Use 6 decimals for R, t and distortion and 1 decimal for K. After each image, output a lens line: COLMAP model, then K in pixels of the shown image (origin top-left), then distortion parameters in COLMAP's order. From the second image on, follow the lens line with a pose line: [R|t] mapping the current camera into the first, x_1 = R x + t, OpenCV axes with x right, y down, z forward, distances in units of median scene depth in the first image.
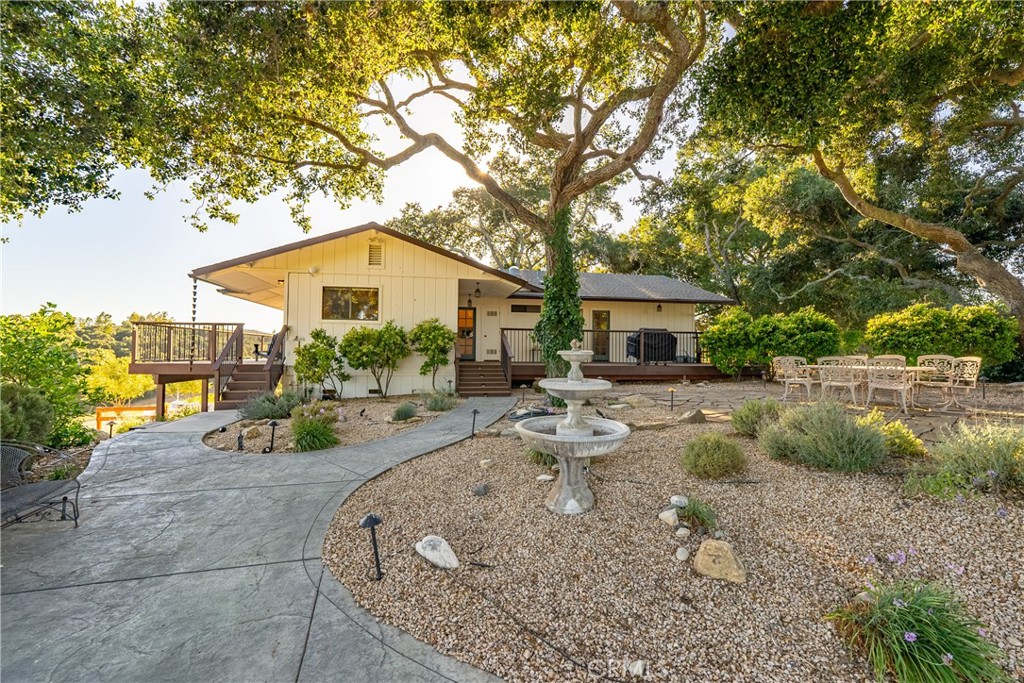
lens RADIAL K [[465.4, 0, 509.7], [0, 465.4, 340.3], [0, 0, 1]] dist [-0.001217, 0.001179]
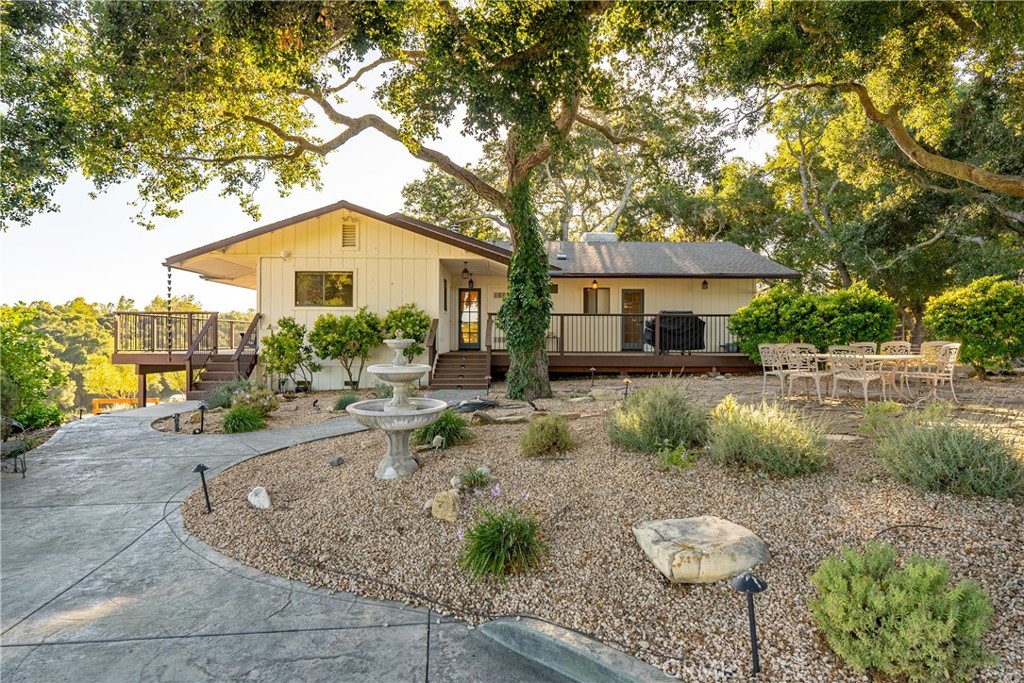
lens RADIAL K [[604.9, 0, 505.5], [0, 604.9, 338.2], [0, 0, 1]] dist [0.001754, 0.001742]
pose [[0.986880, -0.005736, -0.161351, 0.222130], [0.009405, 0.999714, 0.021984, -0.003779], [0.161179, -0.023213, 0.986652, -0.145851]]
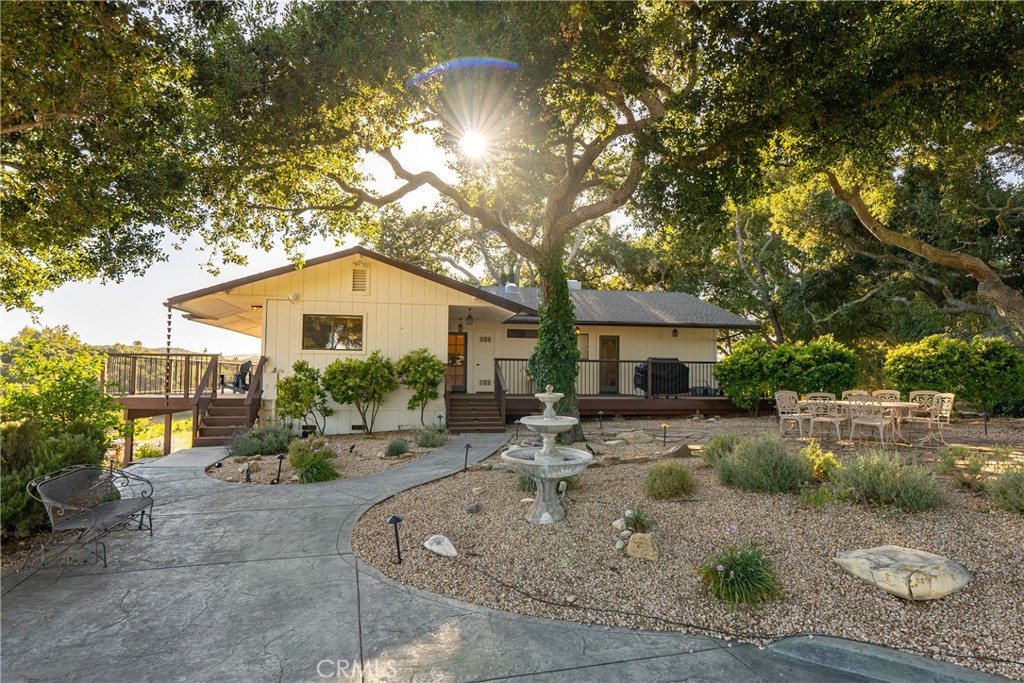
lens RADIAL K [[603.0, 0, 509.9], [0, 603.0, 346.4], [0, 0, 1]] dist [0.003113, -0.001042]
pose [[1.000000, -0.000068, 0.000522, 0.011667], [0.000081, 0.999704, -0.024342, -0.022799], [-0.000520, 0.024342, 0.999704, -0.213794]]
